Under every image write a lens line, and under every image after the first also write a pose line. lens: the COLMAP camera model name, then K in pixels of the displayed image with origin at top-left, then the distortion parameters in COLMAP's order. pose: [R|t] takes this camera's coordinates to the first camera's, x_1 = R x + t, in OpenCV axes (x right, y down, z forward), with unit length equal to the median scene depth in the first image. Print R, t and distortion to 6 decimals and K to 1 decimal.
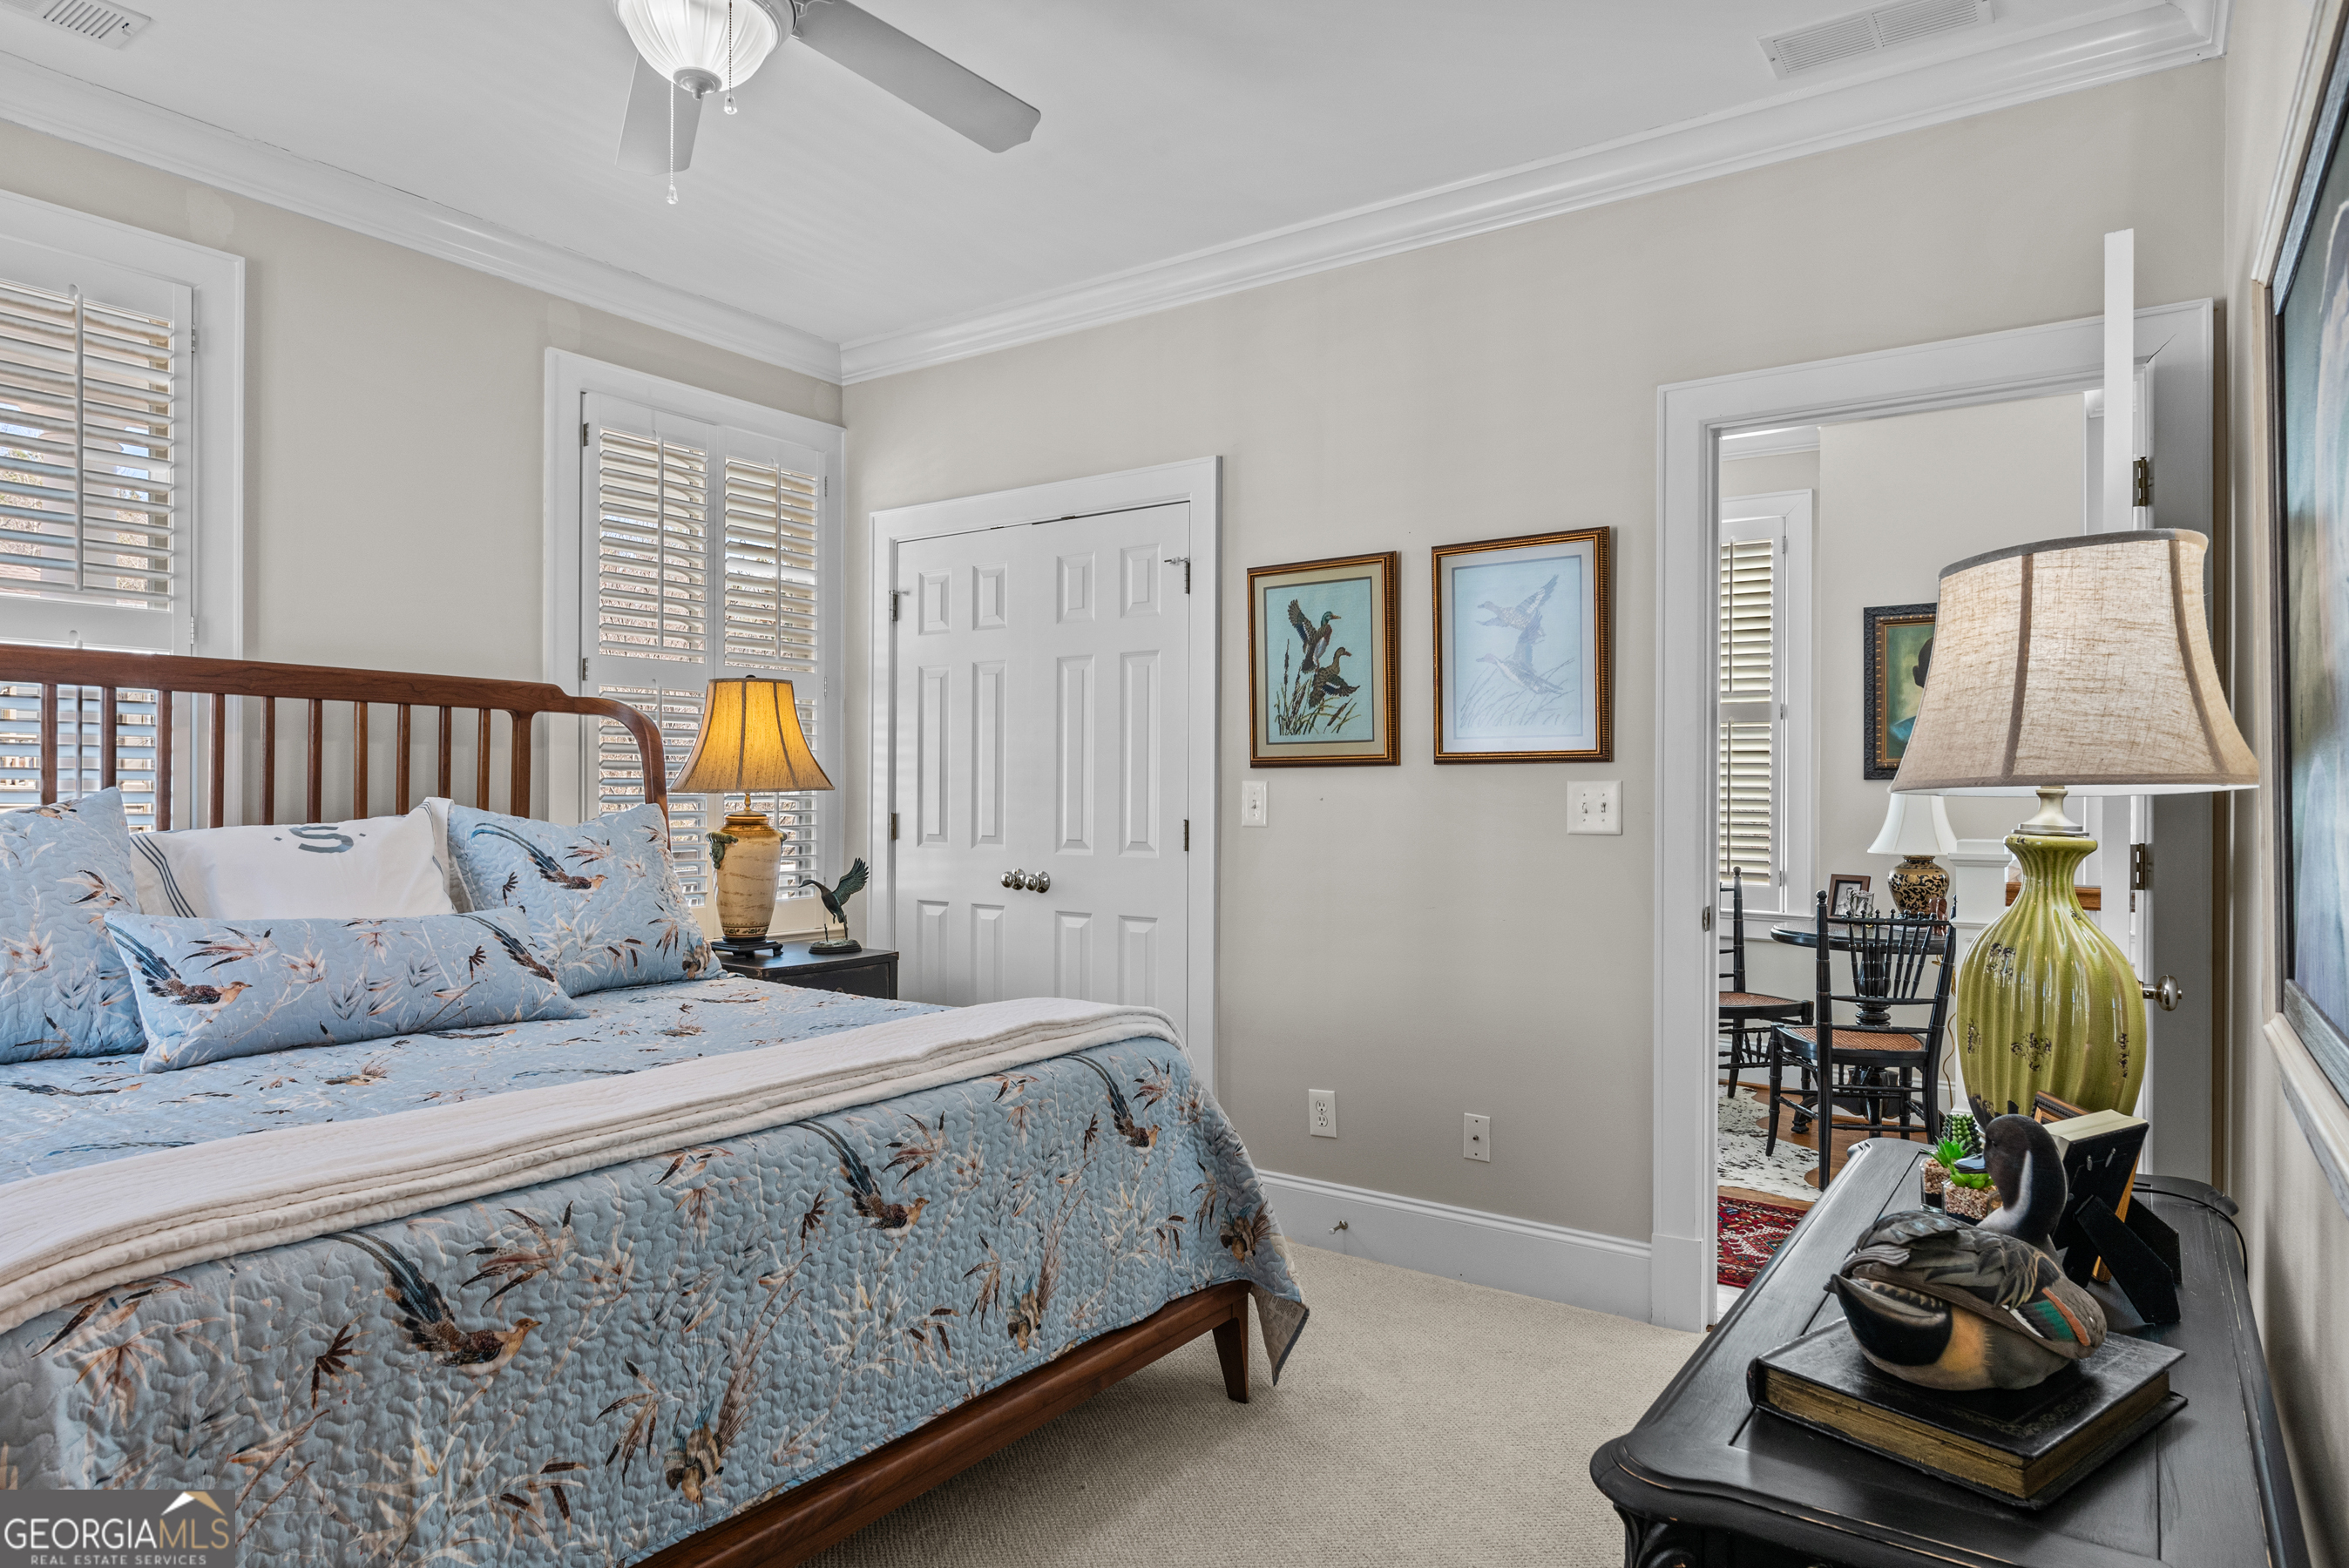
lens RADIAL K [[1348.0, 0, 1173.4], [0, 1348.0, 792.0], [0, 0, 1]] dist [-0.007043, 0.001865]
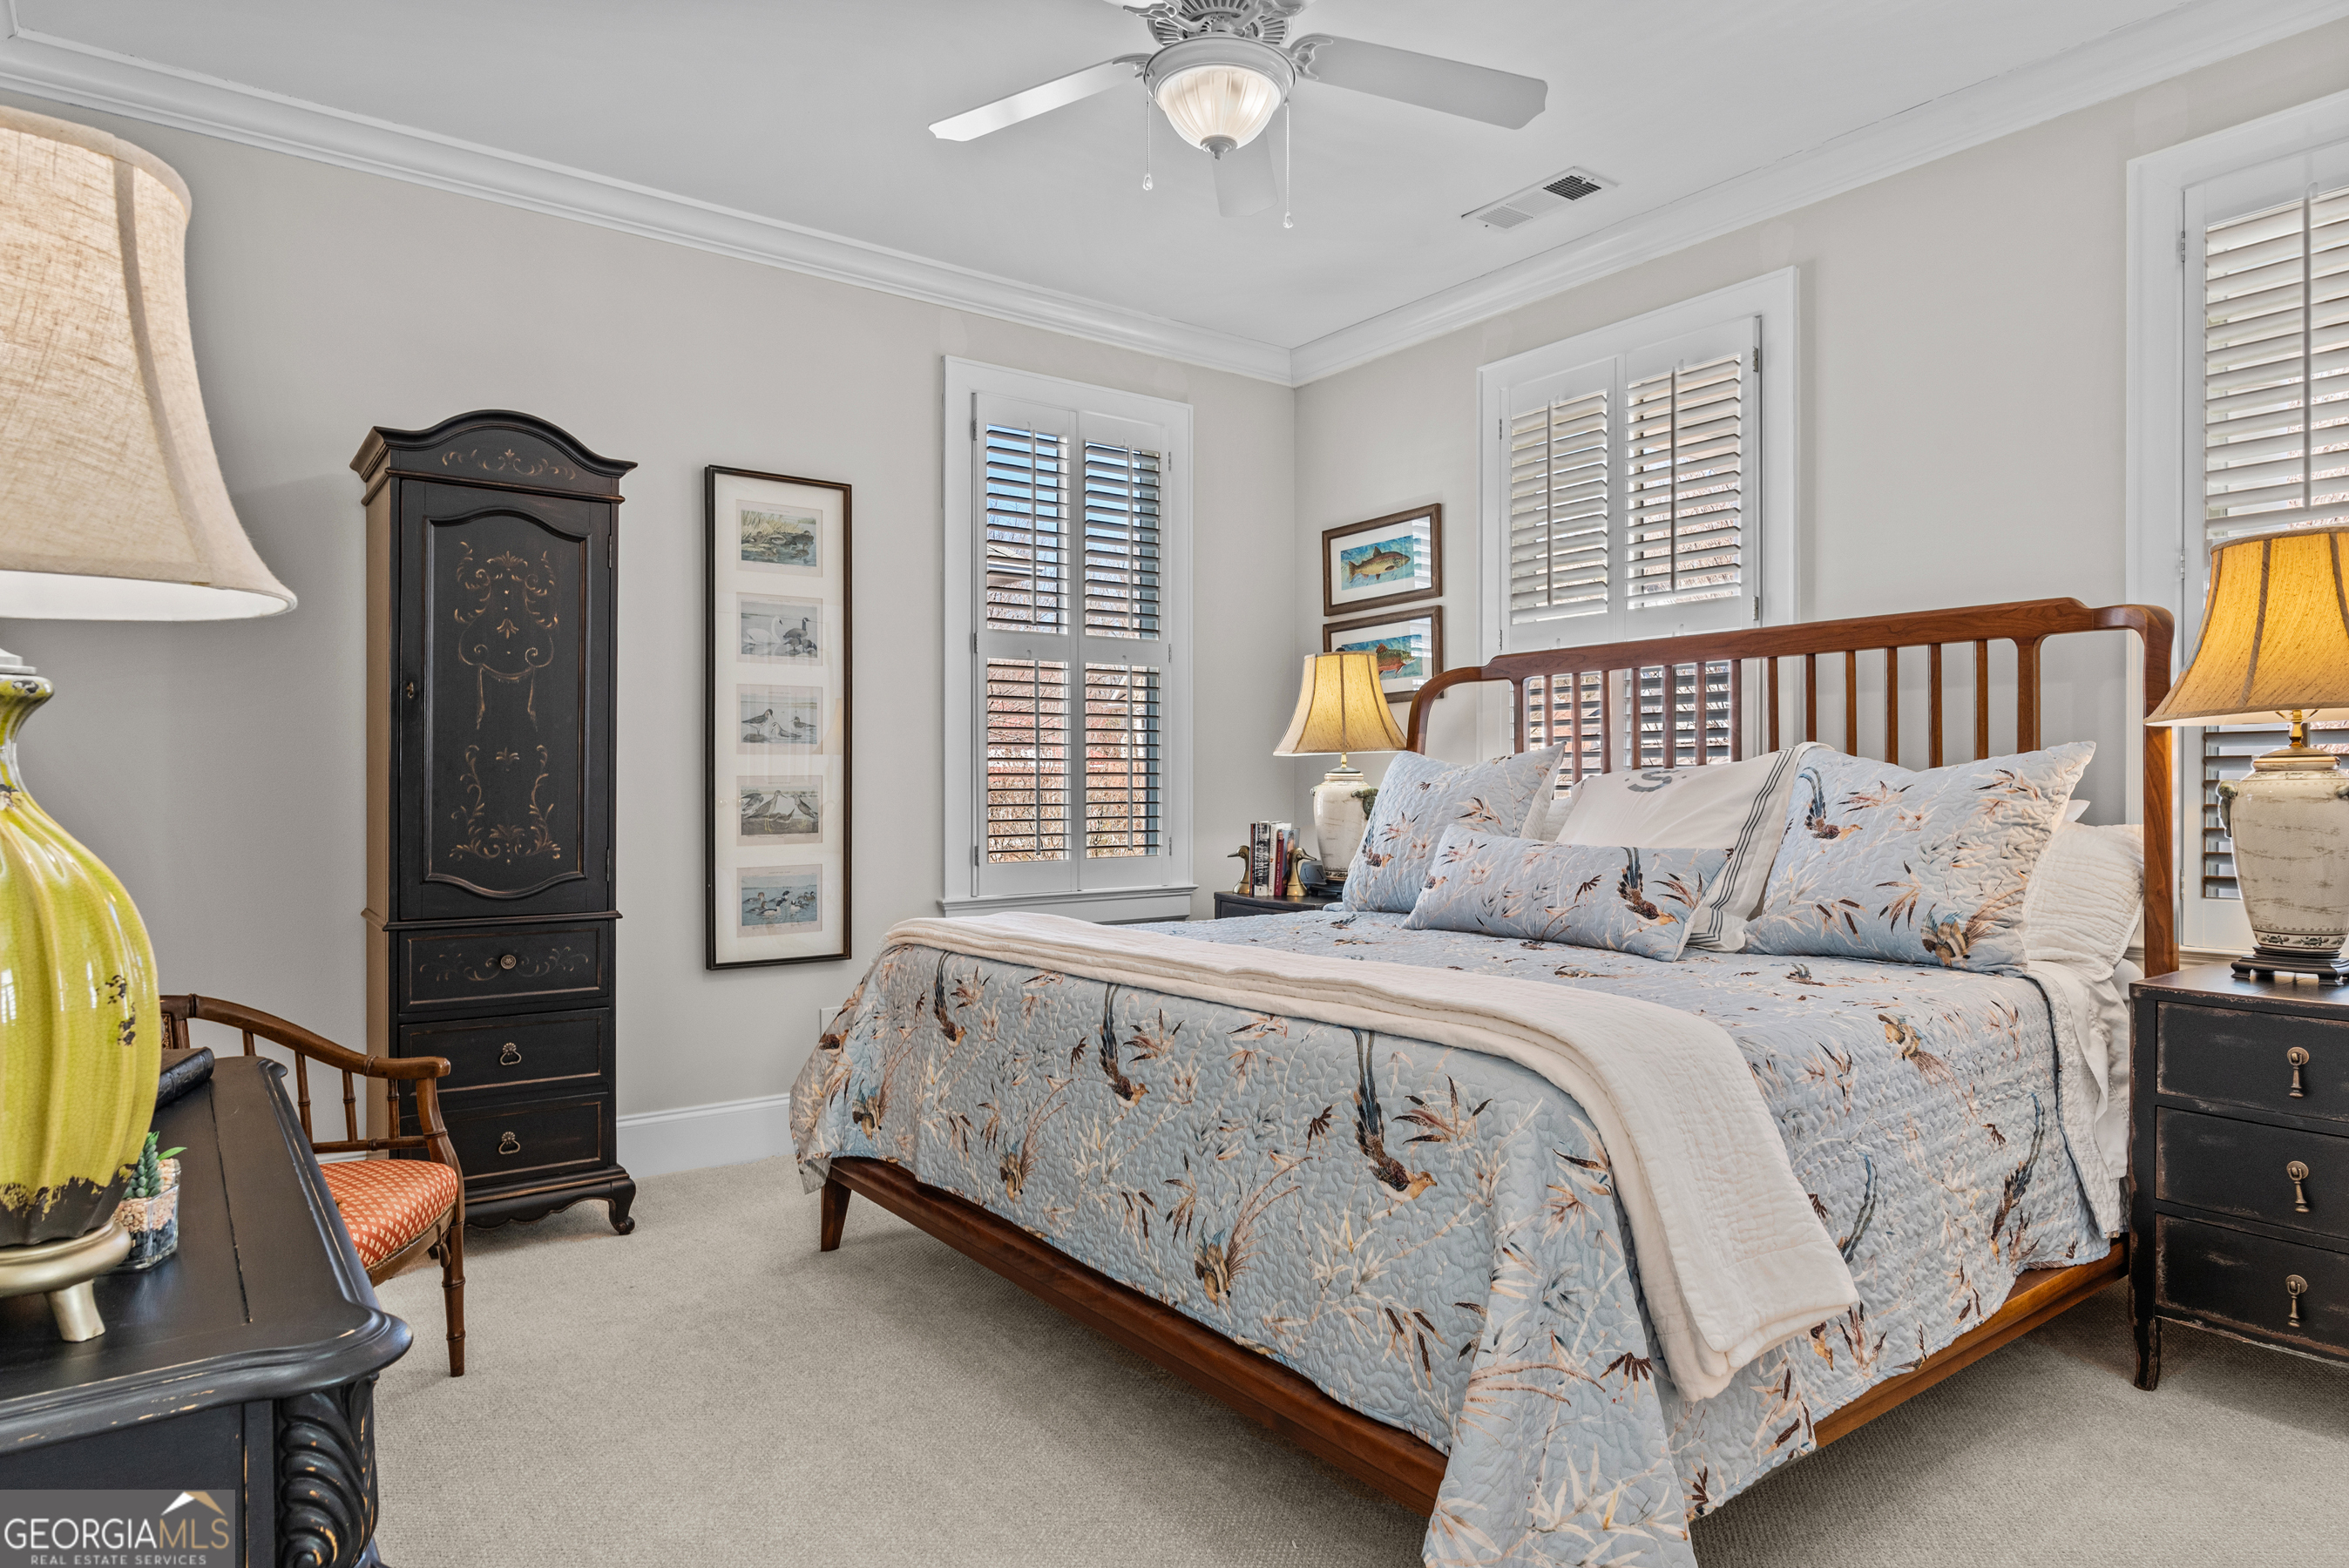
lens RADIAL K [[1348.0, 0, 1166.7], [0, 1348.0, 790.0], [0, 0, 1]] dist [-0.007043, 0.001865]
pose [[-0.294992, -0.003489, -0.955493, 0.694188], [0.002408, 0.999987, -0.004395, 0.055140], [0.955497, -0.003598, -0.294980, 1.094257]]
